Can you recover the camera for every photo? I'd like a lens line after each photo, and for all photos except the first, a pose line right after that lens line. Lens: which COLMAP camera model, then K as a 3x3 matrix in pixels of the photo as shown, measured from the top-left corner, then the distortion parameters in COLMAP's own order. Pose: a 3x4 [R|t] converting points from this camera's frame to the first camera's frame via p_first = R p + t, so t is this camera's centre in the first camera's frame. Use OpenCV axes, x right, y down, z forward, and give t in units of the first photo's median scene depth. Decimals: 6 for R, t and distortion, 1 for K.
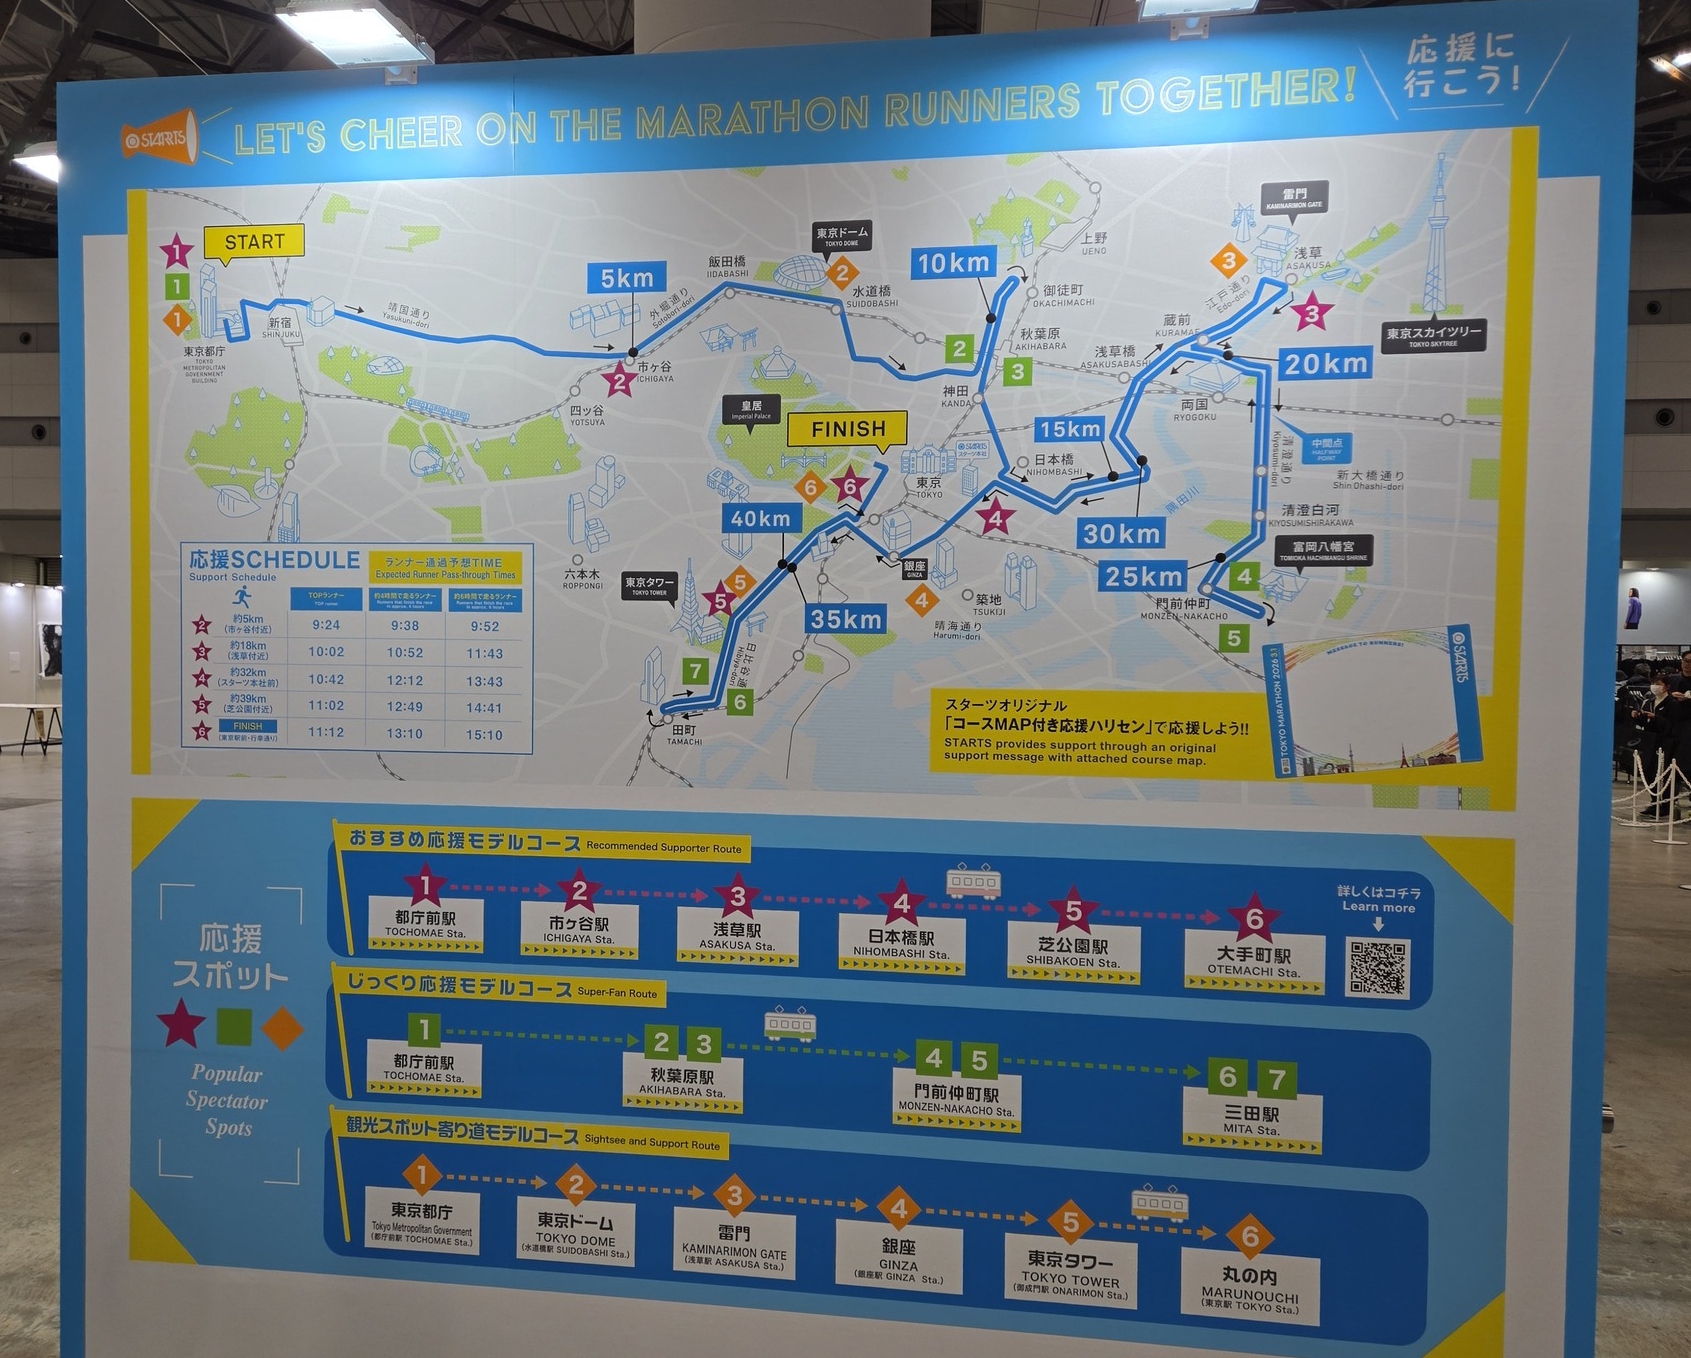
lens RADIAL K [[1285.0, 0, 845.5], [0, 1285.0, 679.0], [0, 0, 1]] dist [0.037803, -0.002987]
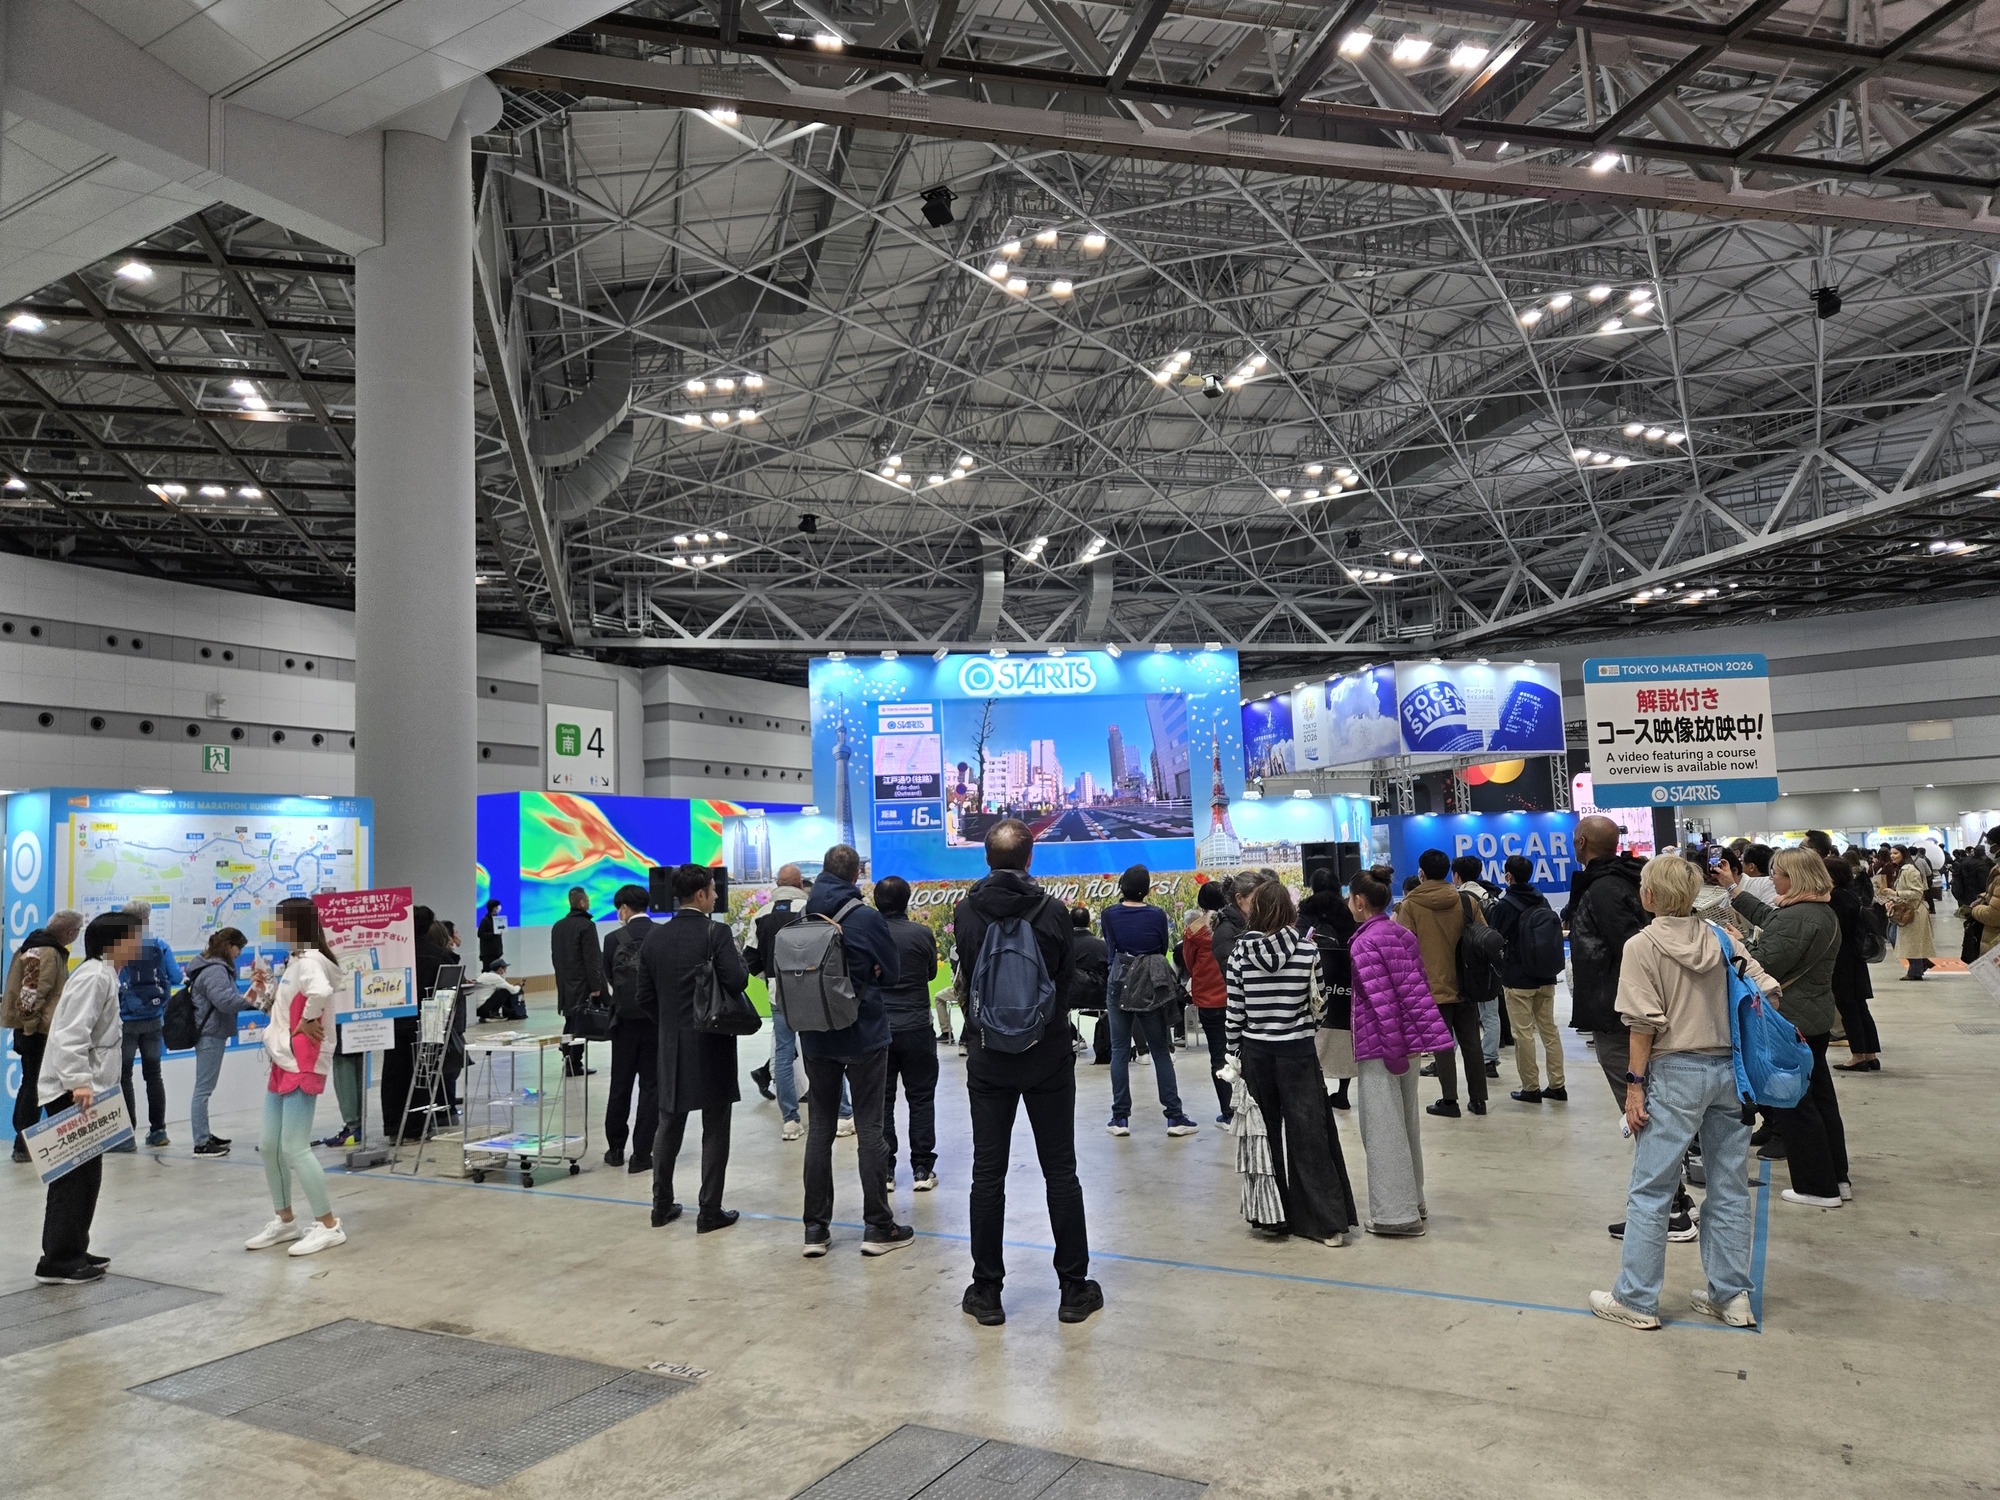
lens RADIAL K [[1338.6, 0, 1000.0], [0, 1338.6, 750.0], [0, 0, 1]] dist [0.003752, 0.002181]
pose [[0.378868, 0.060229, 0.923489, -3.719205], [0.066433, 0.993536, -0.092052, 0.025478], [-0.923063, 0.096226, 0.372417, -3.700107]]
